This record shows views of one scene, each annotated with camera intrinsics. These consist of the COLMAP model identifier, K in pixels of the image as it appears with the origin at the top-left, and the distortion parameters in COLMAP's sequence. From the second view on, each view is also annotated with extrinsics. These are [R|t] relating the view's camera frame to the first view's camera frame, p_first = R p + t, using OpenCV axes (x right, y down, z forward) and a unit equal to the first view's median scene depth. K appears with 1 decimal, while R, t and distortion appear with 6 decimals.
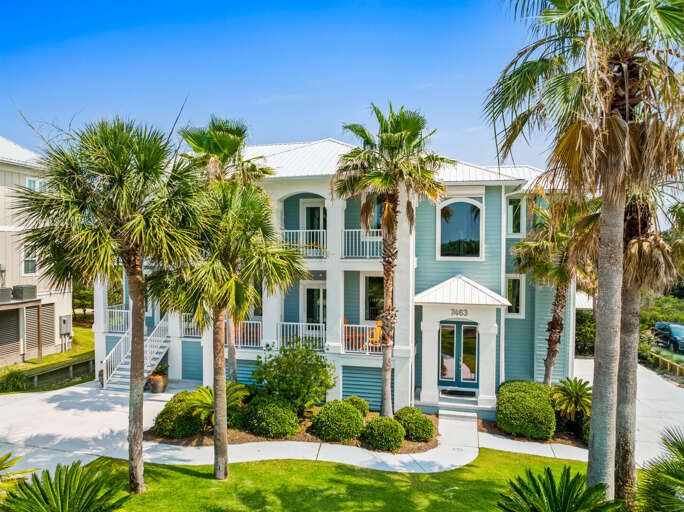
lens RADIAL K [[474.8, 0, 342.0], [0, 474.8, 256.0], [0, 0, 1]] dist [-0.065376, 0.035368]
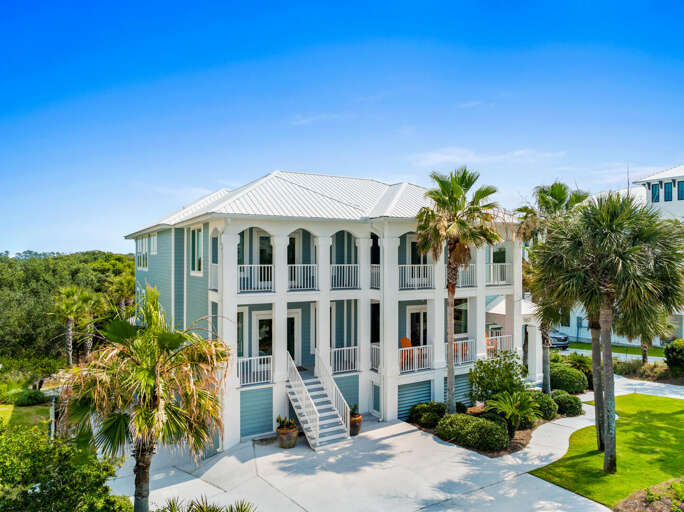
lens RADIAL K [[444.8, 0, 342.0], [0, 444.8, 256.0], [0, 0, 1]] dist [0.026637, -0.000345]
pose [[0.713570, 0.021925, 0.700241, -0.983015], [0.030591, 0.997582, -0.062408, -0.009018], [-0.699916, 0.065954, 0.711174, 0.333204]]
